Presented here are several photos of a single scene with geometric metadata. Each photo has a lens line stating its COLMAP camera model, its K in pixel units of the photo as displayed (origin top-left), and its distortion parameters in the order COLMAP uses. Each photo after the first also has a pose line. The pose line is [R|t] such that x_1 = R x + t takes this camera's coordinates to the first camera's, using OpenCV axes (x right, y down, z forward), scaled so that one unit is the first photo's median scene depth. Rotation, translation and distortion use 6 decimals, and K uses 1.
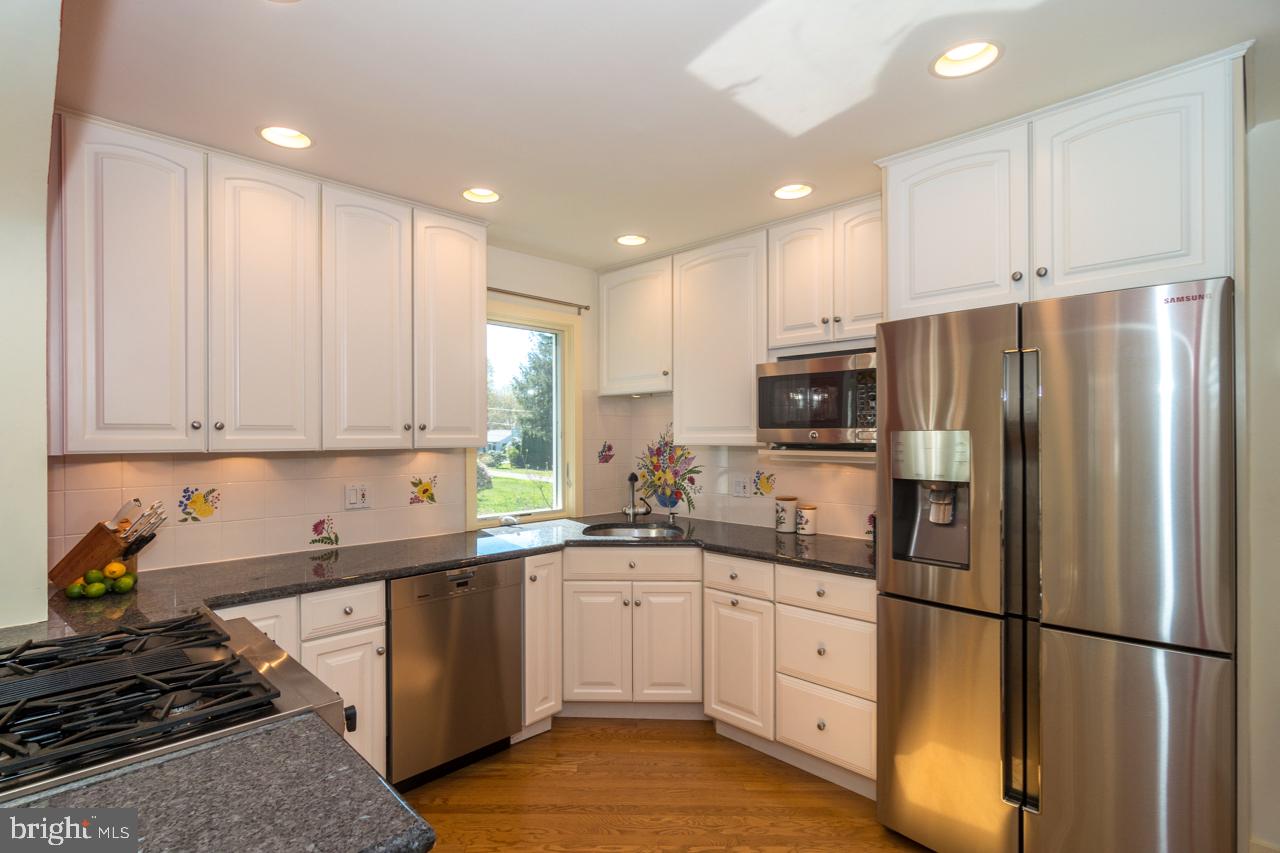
lens RADIAL K [[615.3, 0, 610.5], [0, 615.3, 435.1], [0, 0, 1]] dist [0.000079, 0.000110]
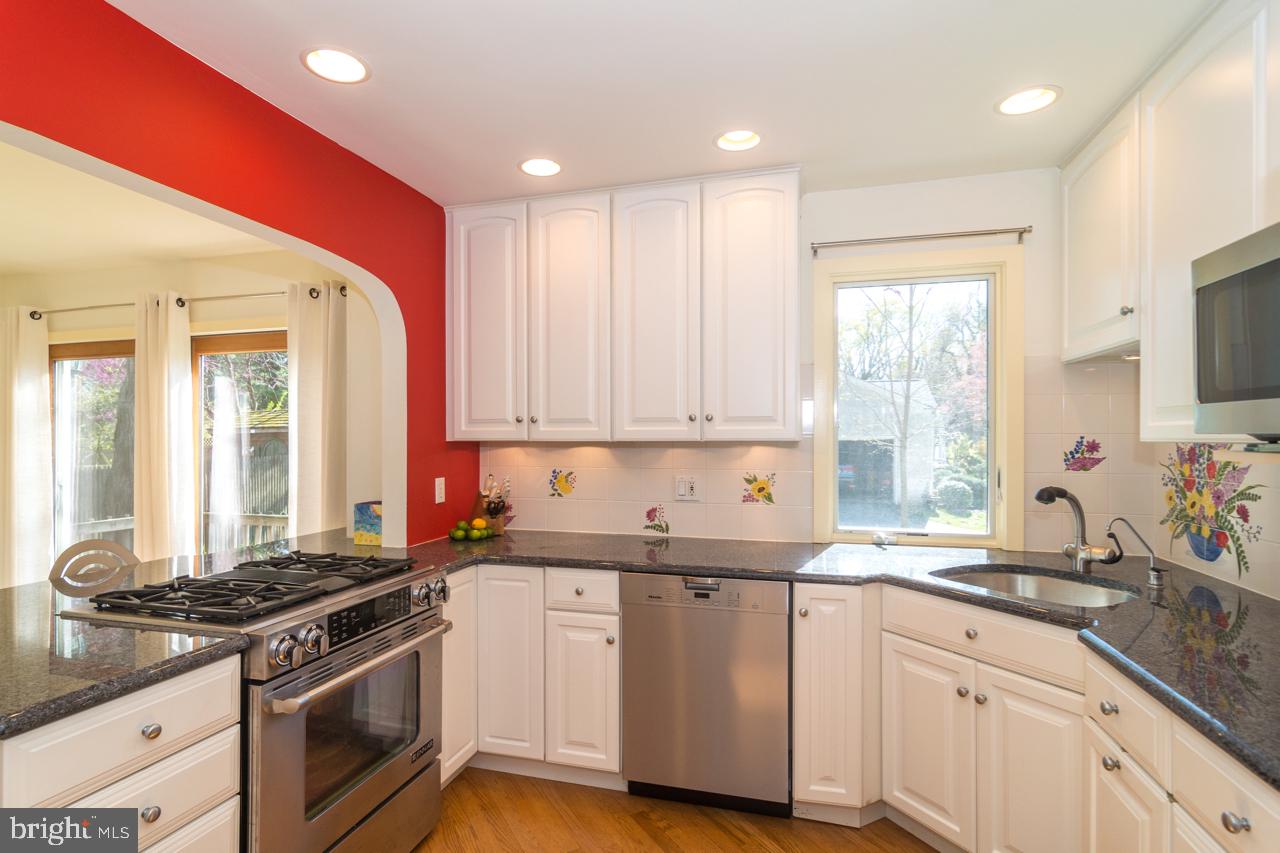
lens RADIAL K [[615.3, 0, 635.9], [0, 615.3, 436.7], [0, 0, 1]] dist [0.000079, 0.000110]
pose [[0.516347, 0.002548, -0.856375, 0.378940], [0.000149, 0.999995, 0.003065, 0.011435], [0.856379, -0.001711, 0.516345, 0.387125]]
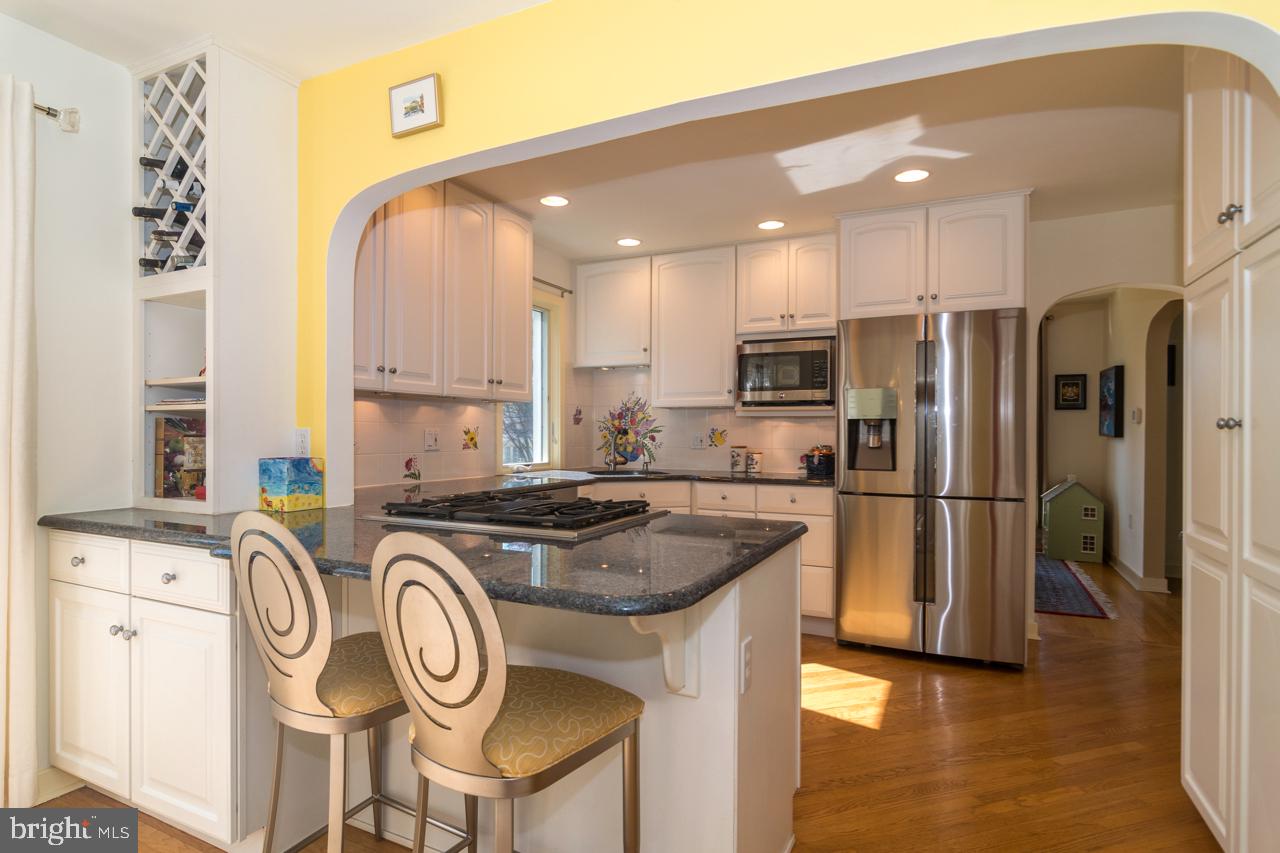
lens RADIAL K [[670.9, 0, 609.8], [0, 670.9, 429.9], [0, 0, 1]] dist [0.001454, 0.000448]
pose [[0.947724, 0.009252, 0.318957, -0.468495], [-0.009046, 0.999957, -0.002127, 0.074934], [-0.318963, -0.000869, 0.947767, -0.306679]]
